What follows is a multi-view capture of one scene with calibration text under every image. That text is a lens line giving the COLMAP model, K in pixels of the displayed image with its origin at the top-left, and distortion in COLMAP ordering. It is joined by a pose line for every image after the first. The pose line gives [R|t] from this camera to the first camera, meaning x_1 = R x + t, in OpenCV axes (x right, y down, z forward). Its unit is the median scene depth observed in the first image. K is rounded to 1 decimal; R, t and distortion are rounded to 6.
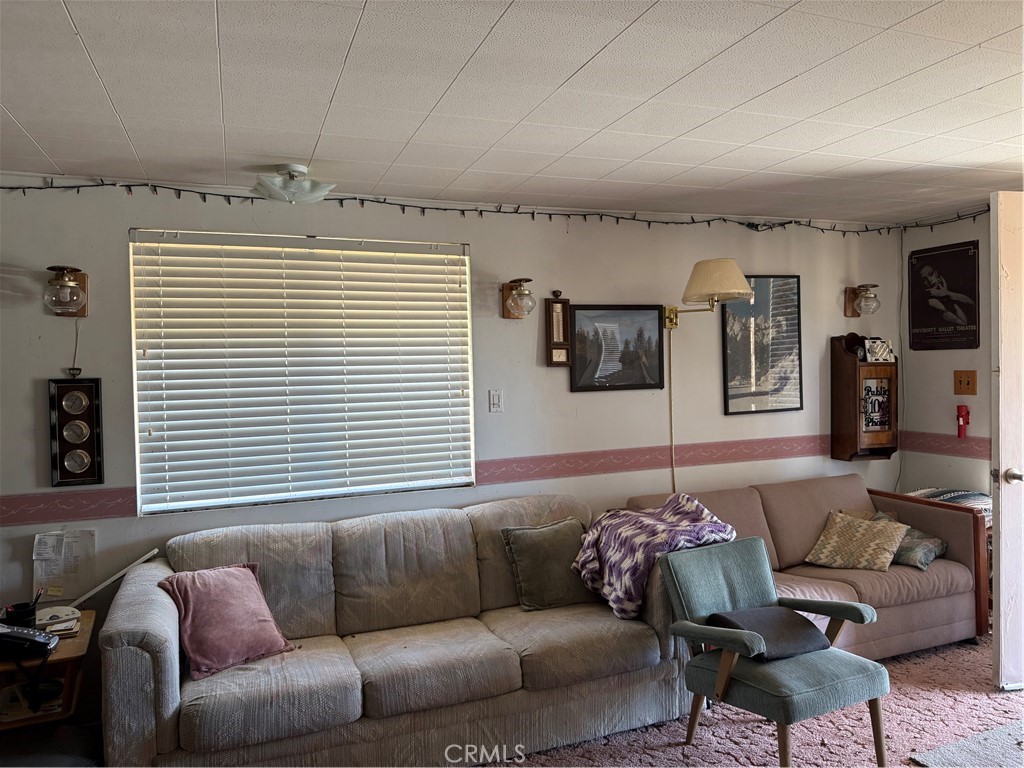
lens RADIAL K [[712.5, 0, 513.7], [0, 712.5, 378.5], [0, 0, 1]] dist [0.045440, -0.062575]
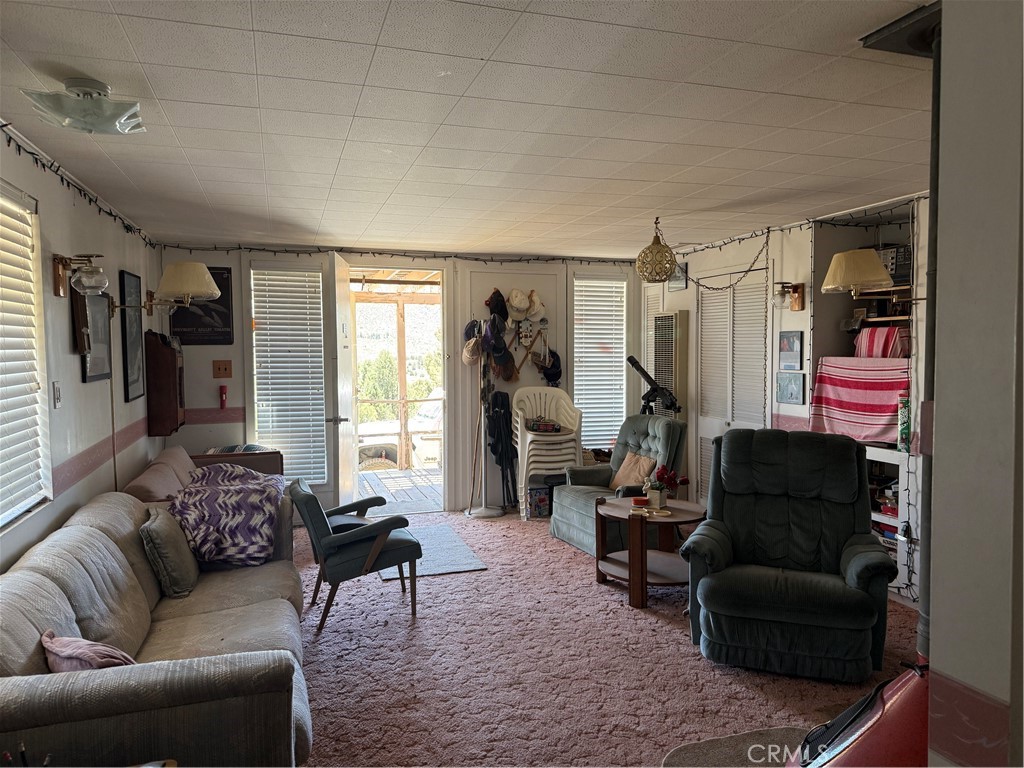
lens RADIAL K [[712.5, 0, 510.3], [0, 712.5, 384.2], [0, 0, 1]] dist [0.045440, -0.062575]
pose [[0.070723, -0.035009, 0.996881, -0.726929], [0.027394, 0.999075, 0.033142, 0.004200], [-0.997120, 0.024964, 0.071616, 0.356924]]
